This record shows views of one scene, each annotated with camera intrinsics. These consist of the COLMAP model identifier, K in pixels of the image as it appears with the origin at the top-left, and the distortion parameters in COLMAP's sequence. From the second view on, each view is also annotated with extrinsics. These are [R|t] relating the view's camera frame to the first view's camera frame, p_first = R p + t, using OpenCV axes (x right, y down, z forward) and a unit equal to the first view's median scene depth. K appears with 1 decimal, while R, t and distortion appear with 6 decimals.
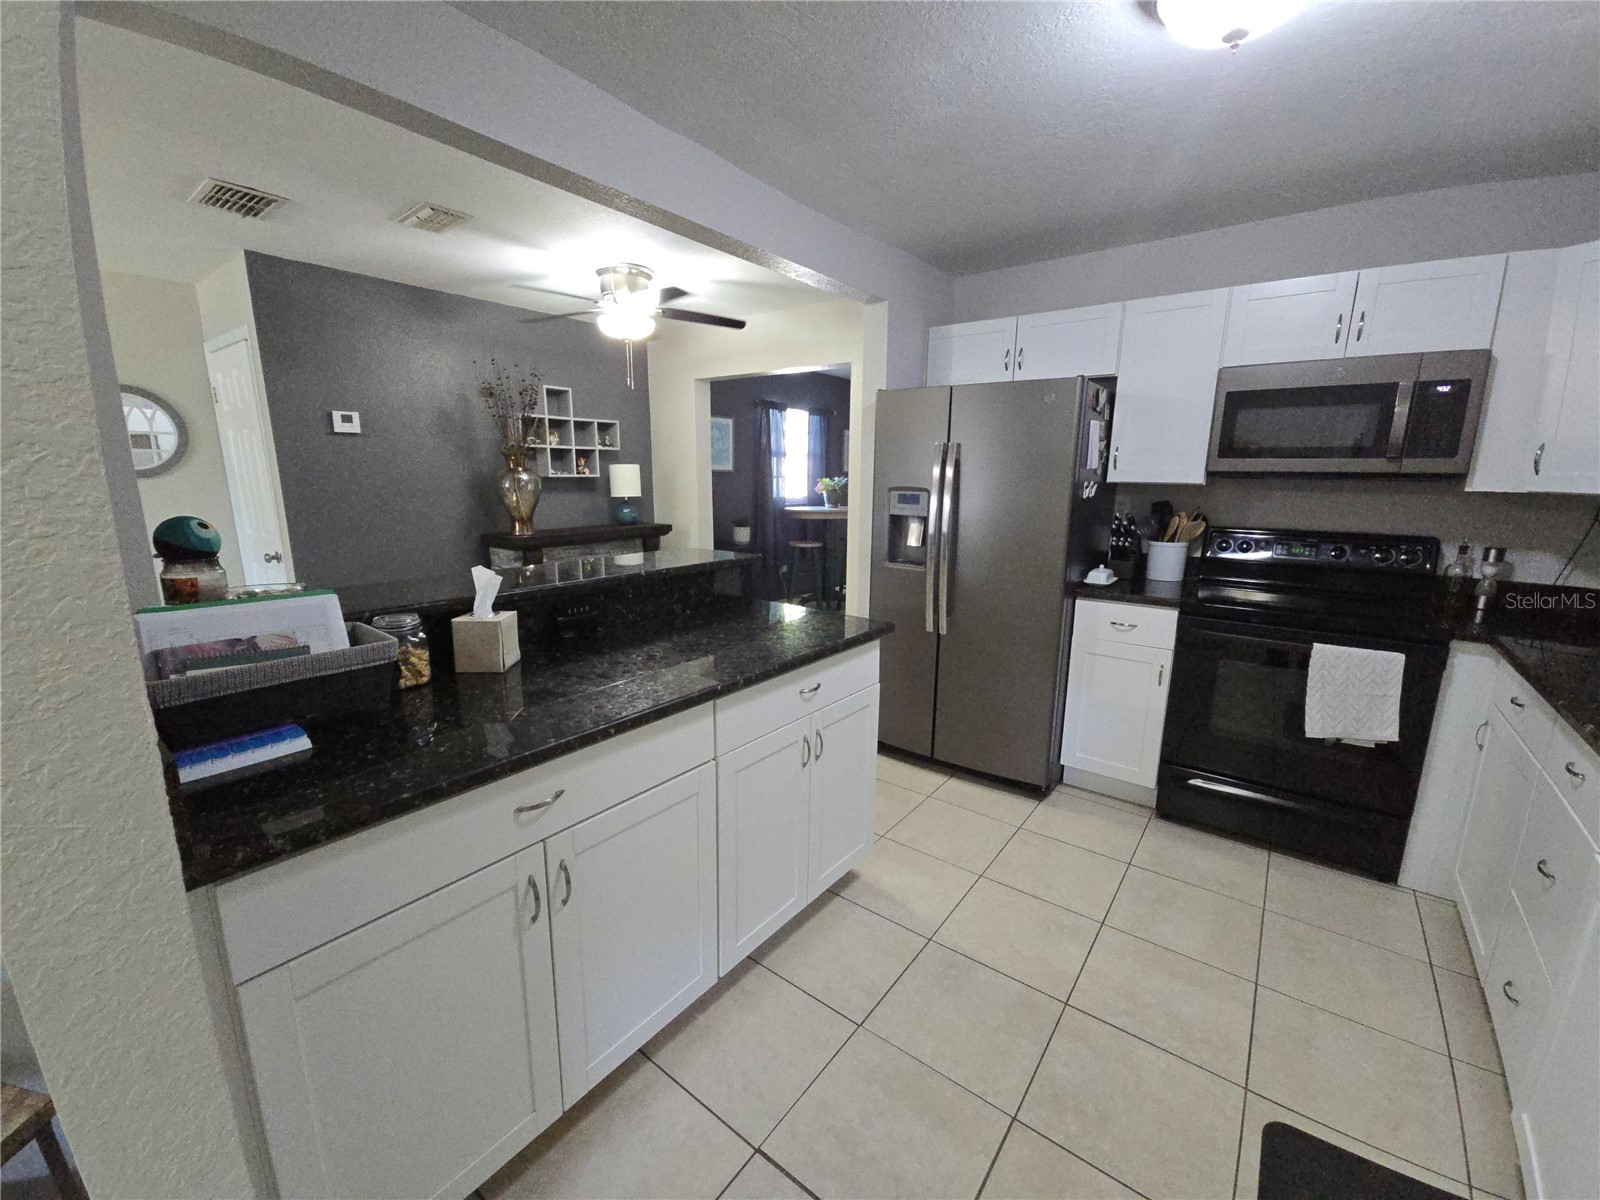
lens RADIAL K [[650.2, 0, 798.4], [0, 650.2, 604.7], [0, 0, 1]] dist [0.005043, -0.005894]
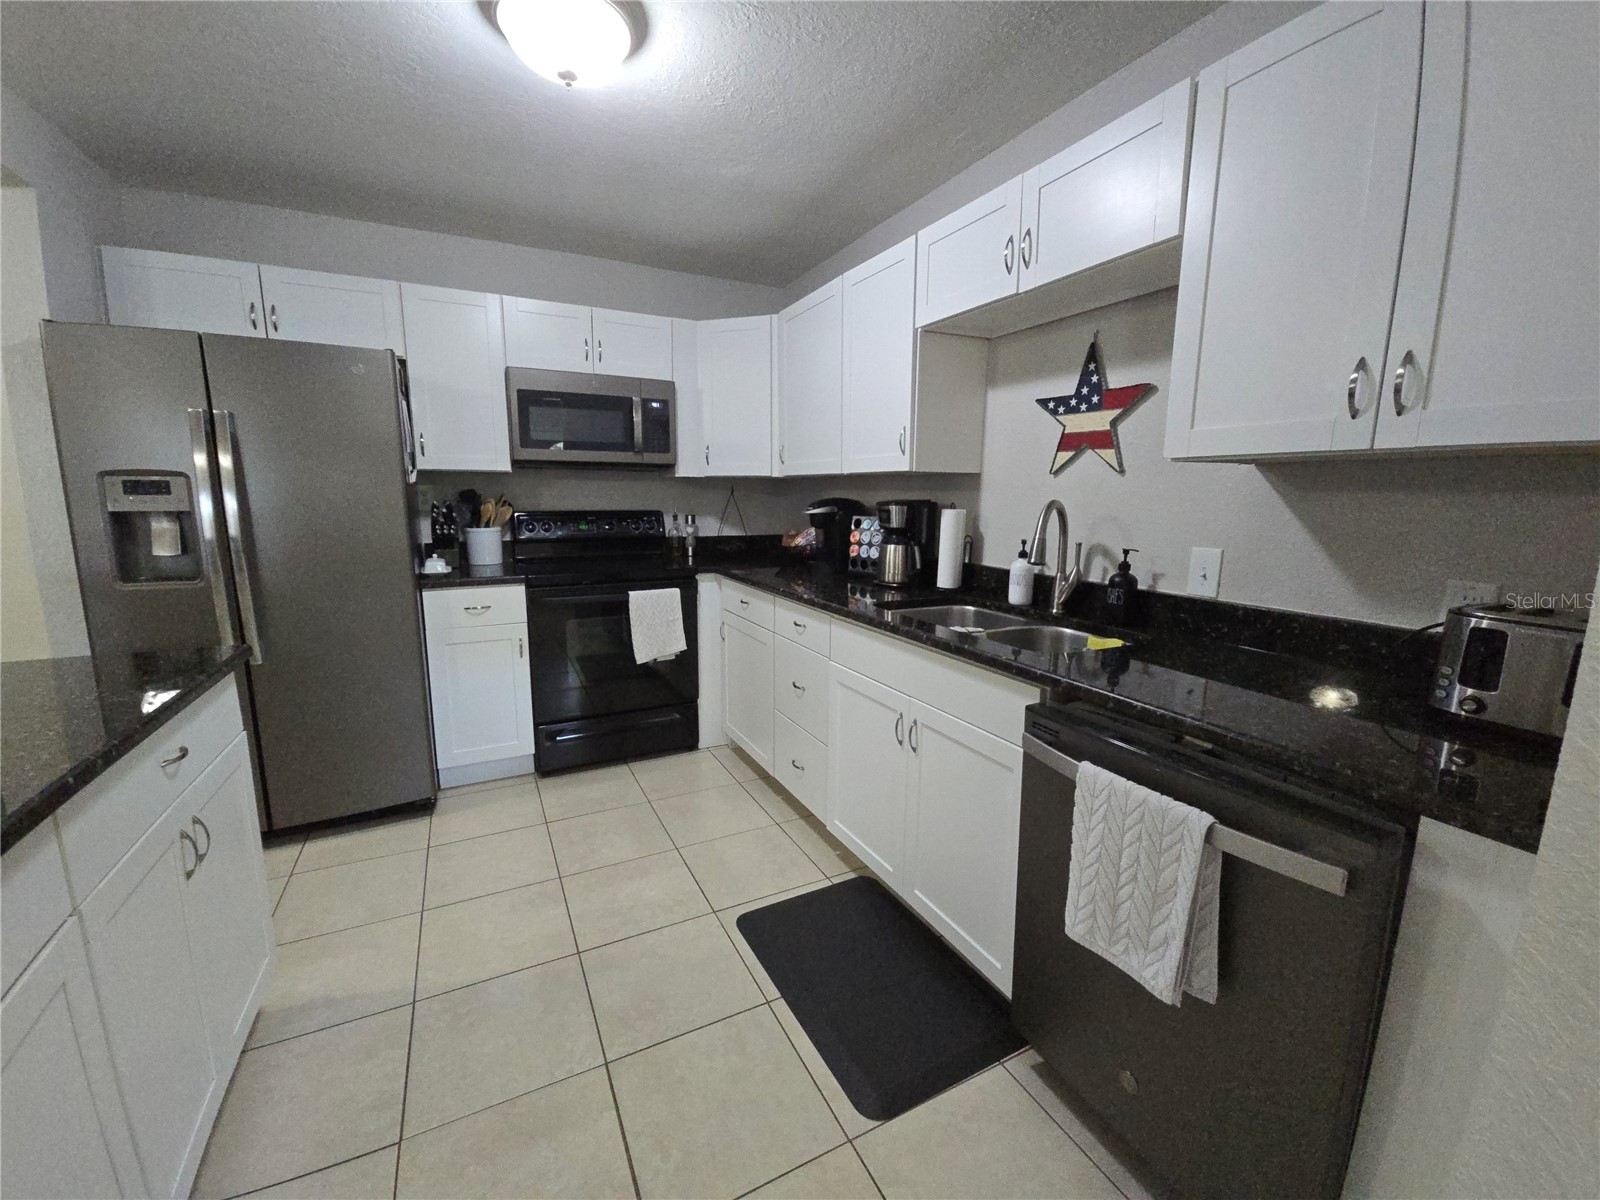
lens RADIAL K [[652.3, 0, 798.1], [0, 652.3, 604.0], [0, 0, 1]] dist [0.000925, 0.000435]
pose [[0.431131, -0.159458, 0.888087, -0.180703], [0.178596, 0.979868, 0.089236, 0.021970], [-0.884437, 0.120136, 0.450930, 0.095451]]
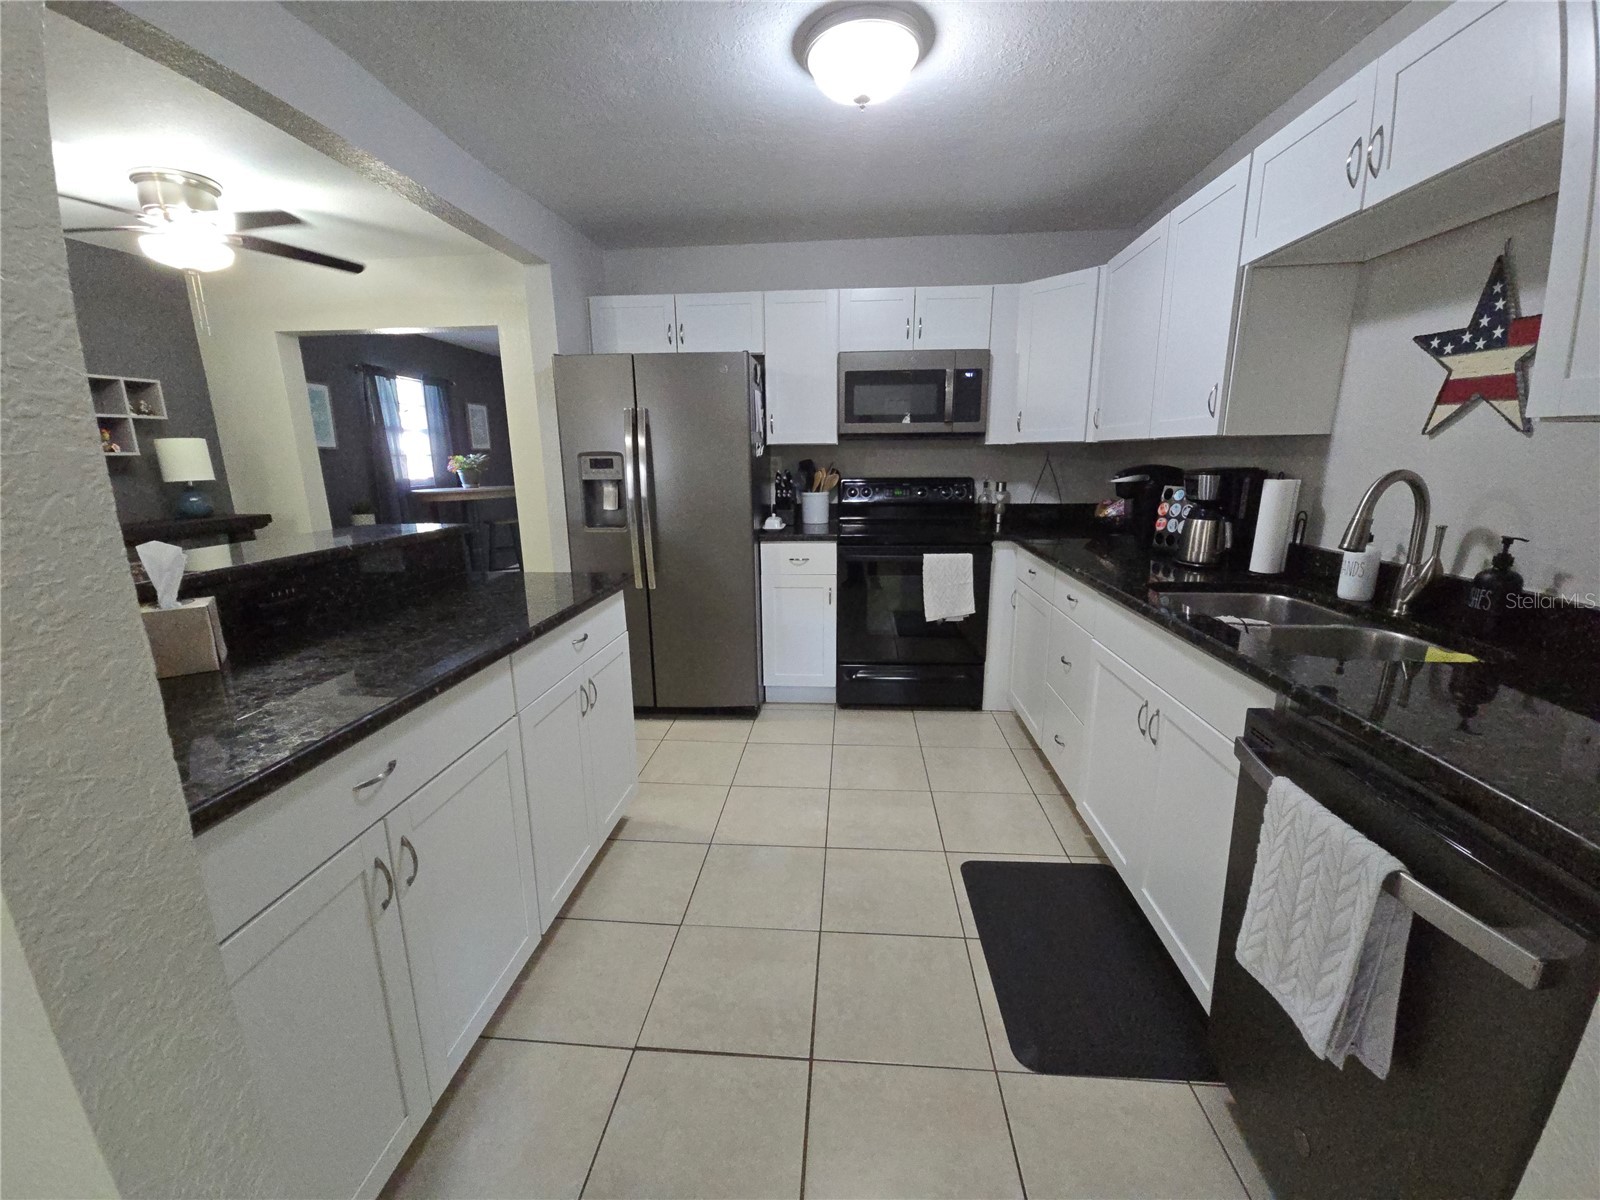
lens RADIAL K [[650.2, 0, 798.4], [0, 650.2, 604.7], [0, 0, 1]] dist [0.005043, -0.005894]
pose [[0.838514, -0.140435, 0.526471, -0.153421], [0.127640, 0.989957, 0.060777, 0.038481], [-0.529719, 0.016237, 0.848018, -0.038099]]
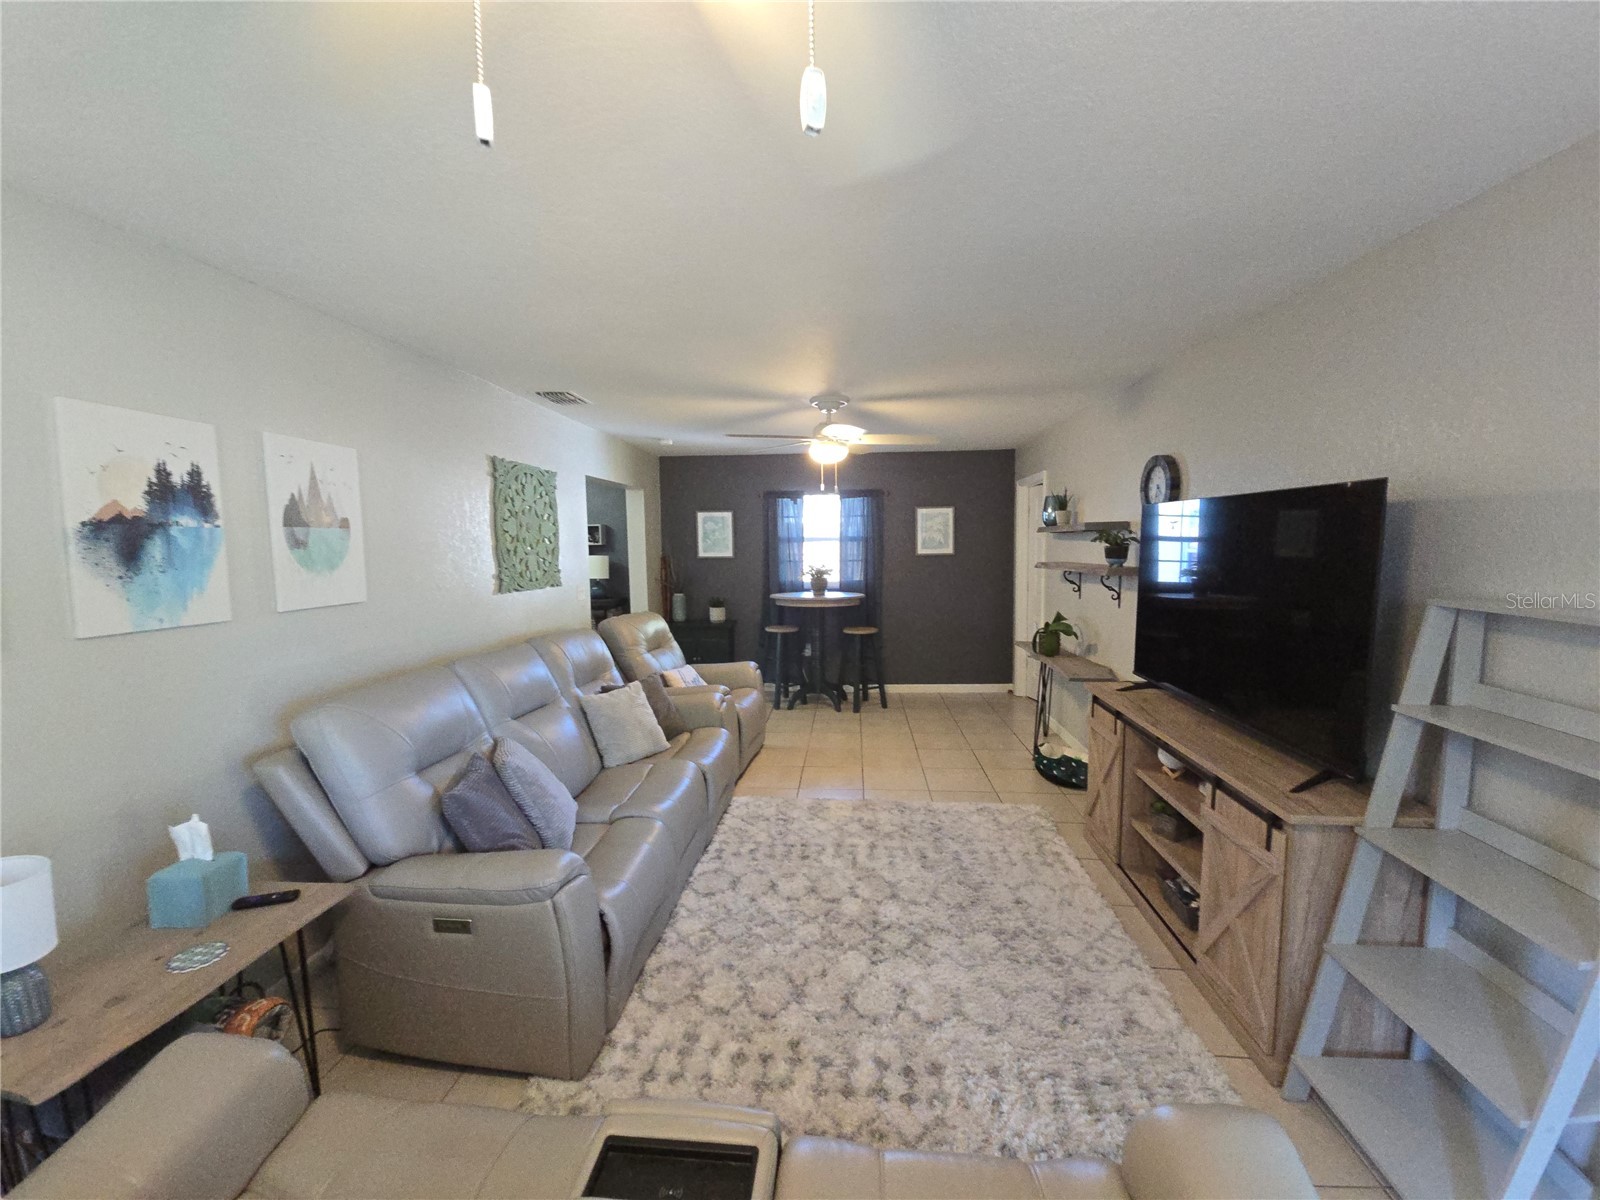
lens RADIAL K [[648.6, 0, 798.4], [0, 648.6, 604.4], [0, 0, 1]] dist [0.001112, -0.002652]
pose [[0.536911, 0.065002, -0.841131, 1.928427], [-0.149315, 0.988609, -0.018912, -0.258729], [0.830320, 0.135747, 0.540501, 1.064883]]
